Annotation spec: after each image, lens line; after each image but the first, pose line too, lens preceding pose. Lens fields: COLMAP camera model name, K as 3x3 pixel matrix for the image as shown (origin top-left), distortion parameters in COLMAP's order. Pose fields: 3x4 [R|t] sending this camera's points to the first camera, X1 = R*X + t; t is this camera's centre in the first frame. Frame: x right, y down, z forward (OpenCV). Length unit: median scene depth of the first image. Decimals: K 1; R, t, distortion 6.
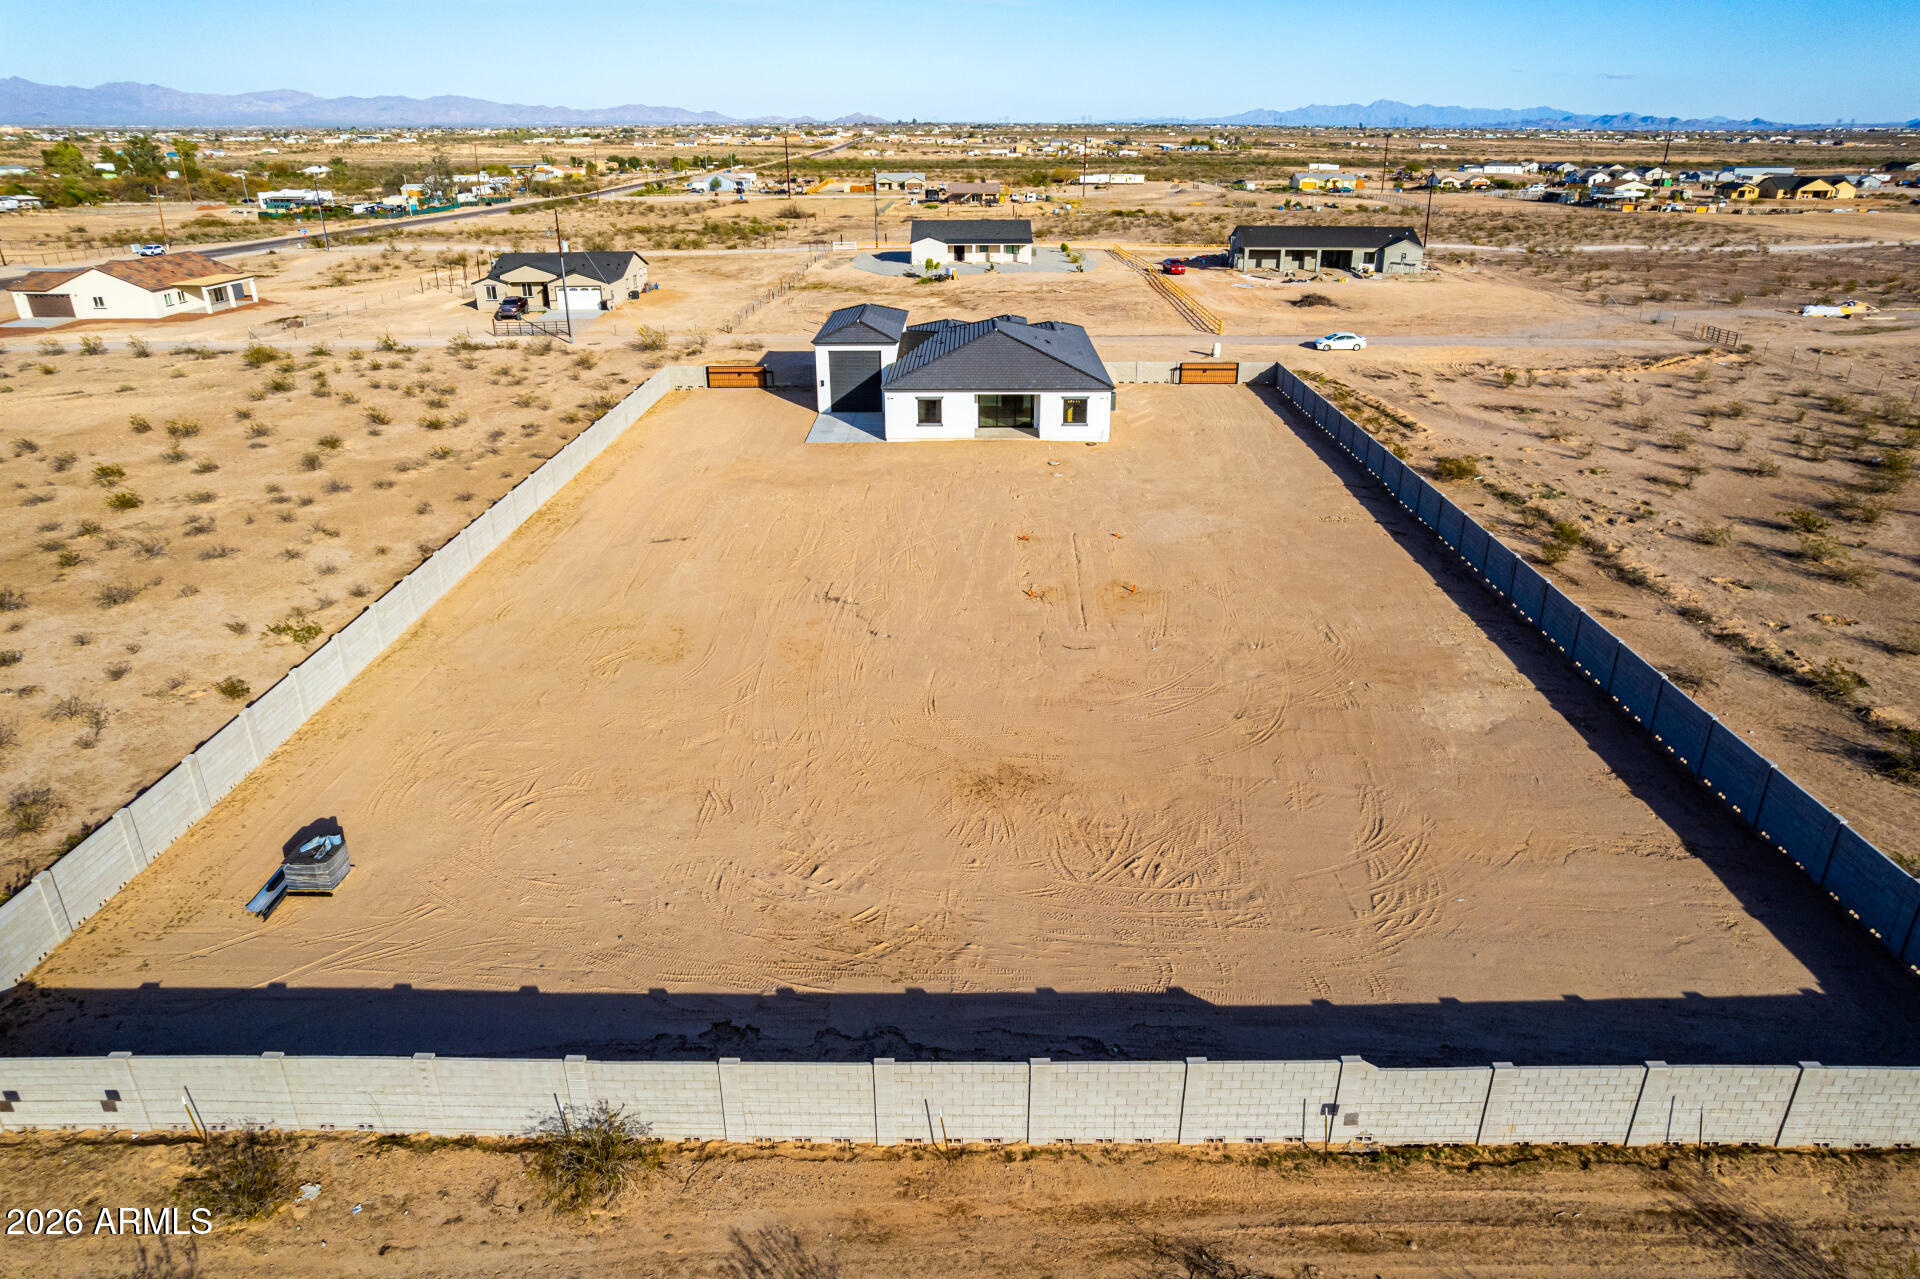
lens RADIAL K [[1227.8, 0, 965.1], [0, 1227.8, 659.3], [0, 0, 1]] dist [-0.072582, 0.065016]
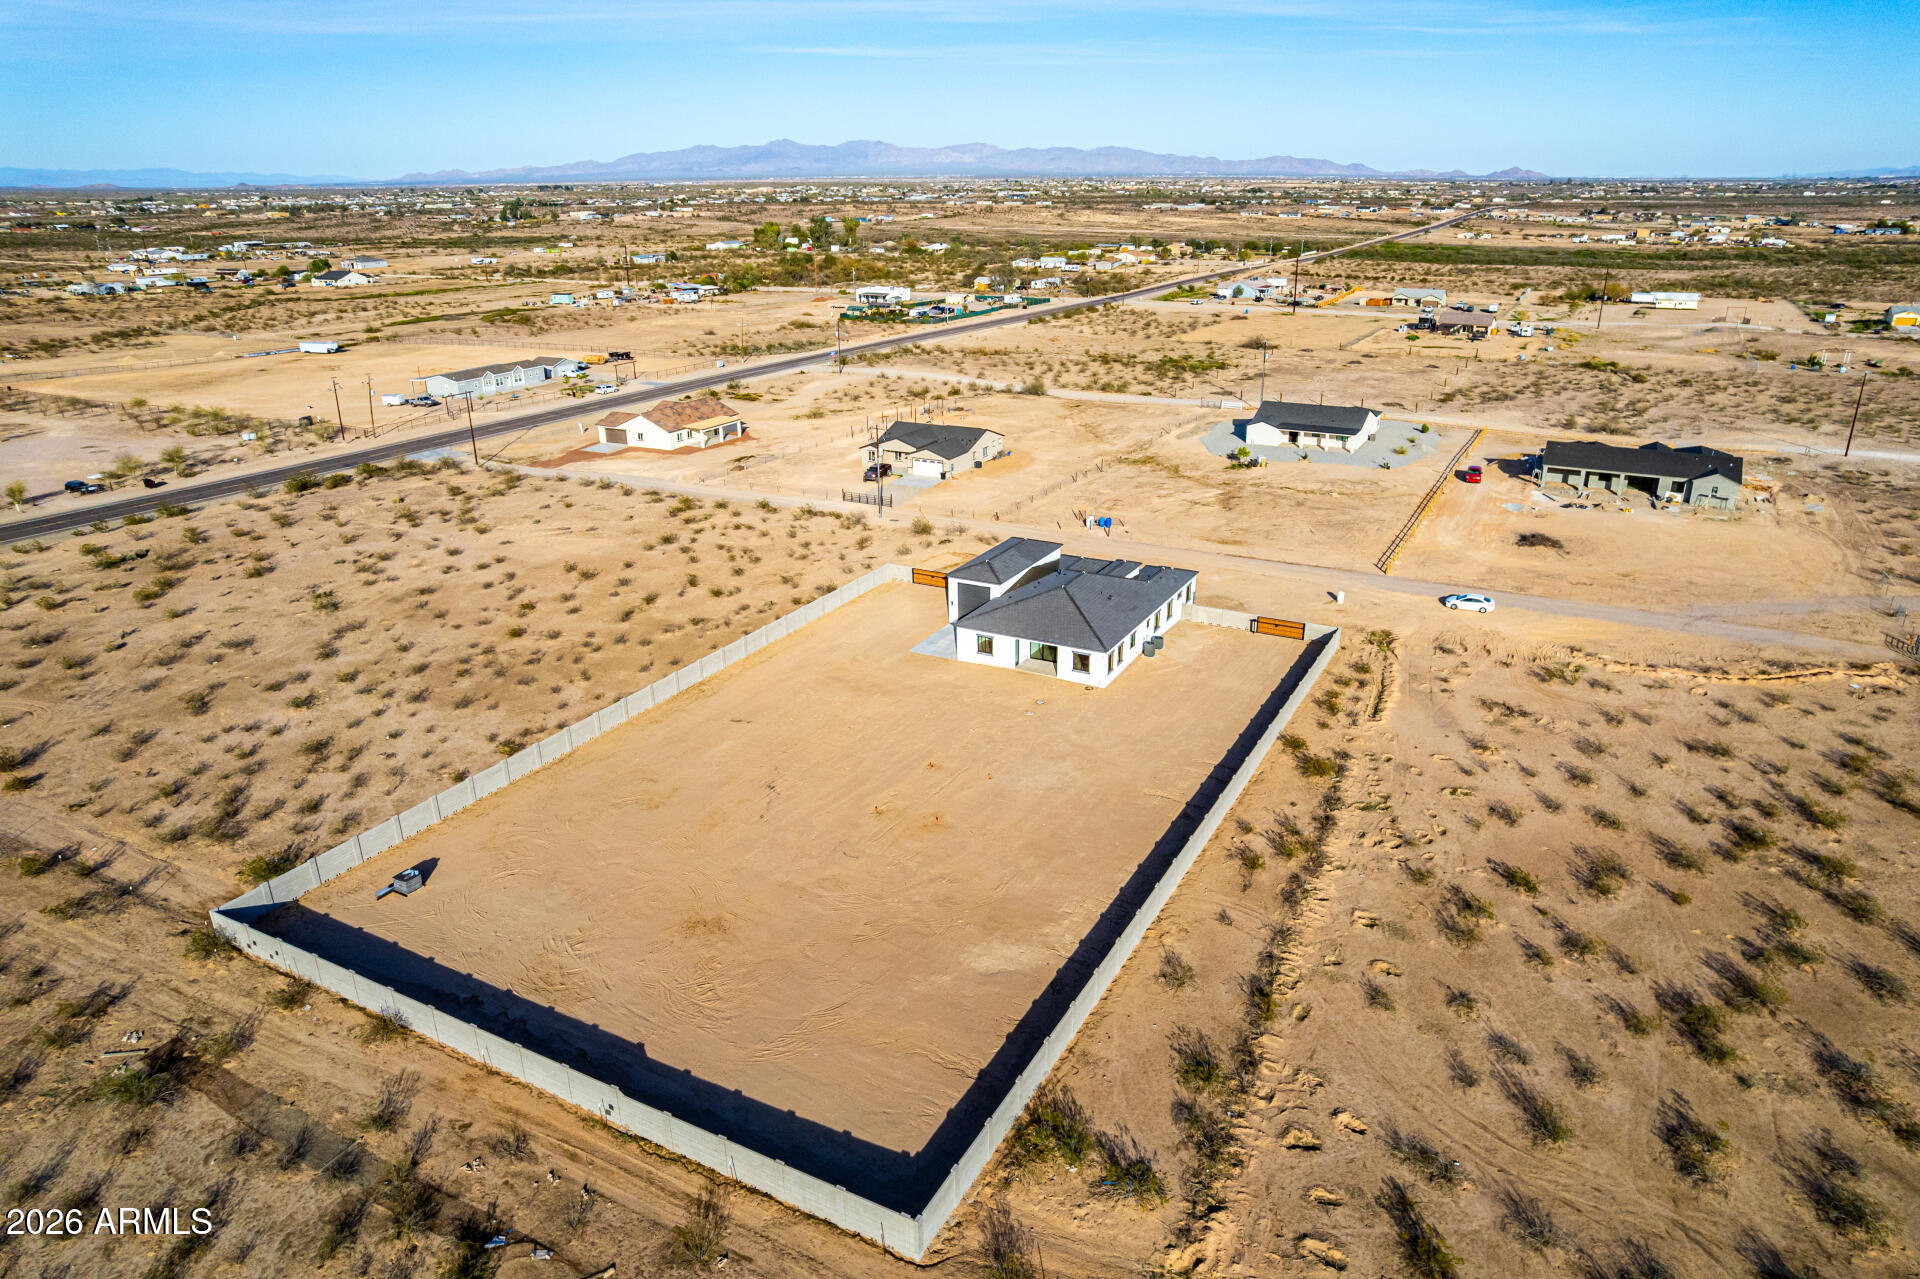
lens RADIAL K [[1227.8, 0, 965.1], [0, 1227.8, 659.3], [0, 0, 1]] dist [-0.072582, 0.065016]
pose [[0.885546, 0.168402, -0.432953, 0.560502], [-0.183689, 0.982962, 0.006623, -0.192263], [0.426692, 0.073663, 0.901392, -0.270105]]
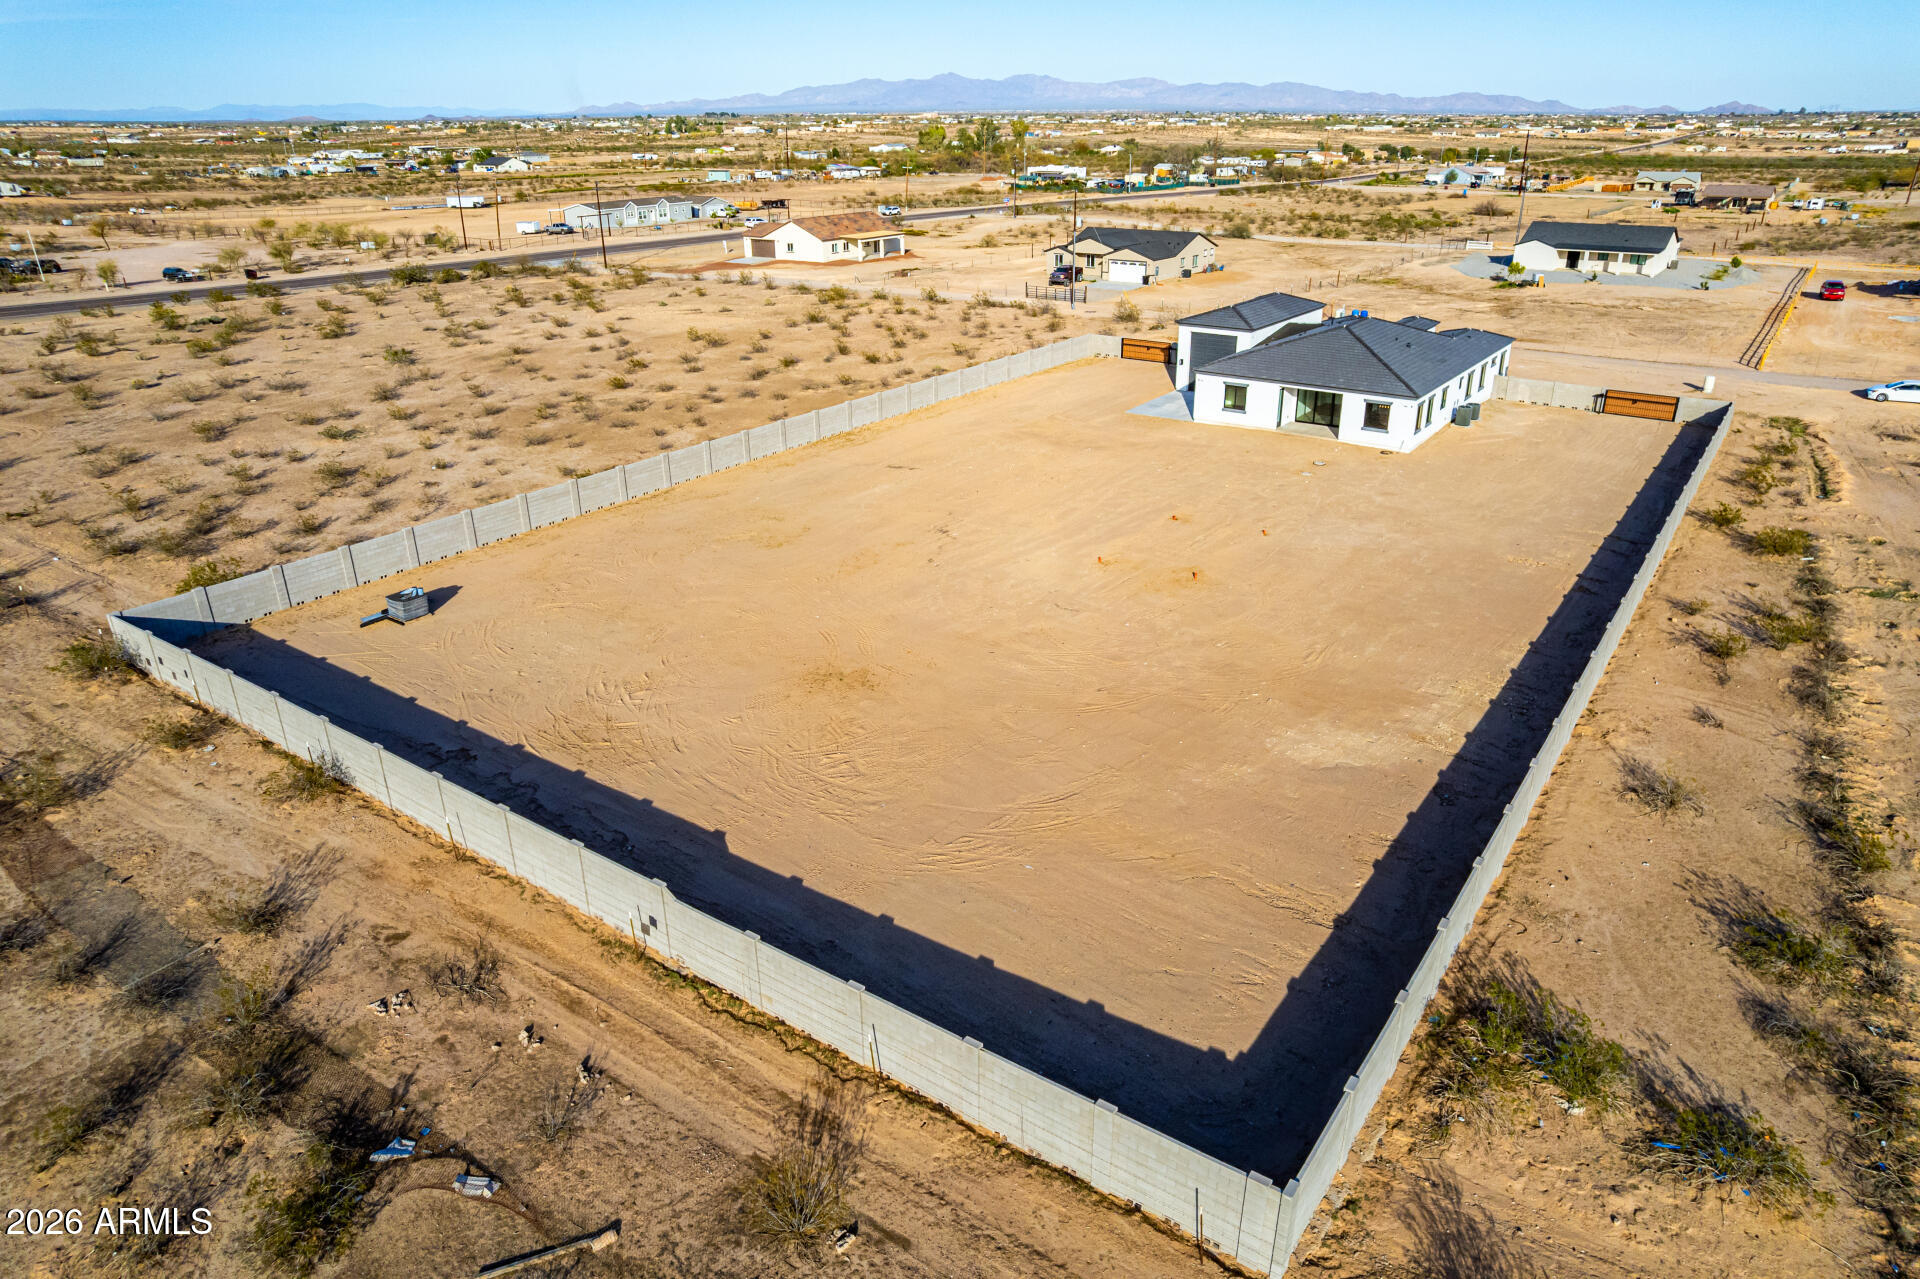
lens RADIAL K [[1227.8, 0, 965.1], [0, 1227.8, 659.3], [0, 0, 1]] dist [-0.072582, 0.065016]
pose [[0.820877, 0.232800, -0.521503, 0.366573], [-0.228242, 0.970781, 0.074093, -0.015566], [0.523514, 0.058208, 0.850026, 0.034114]]
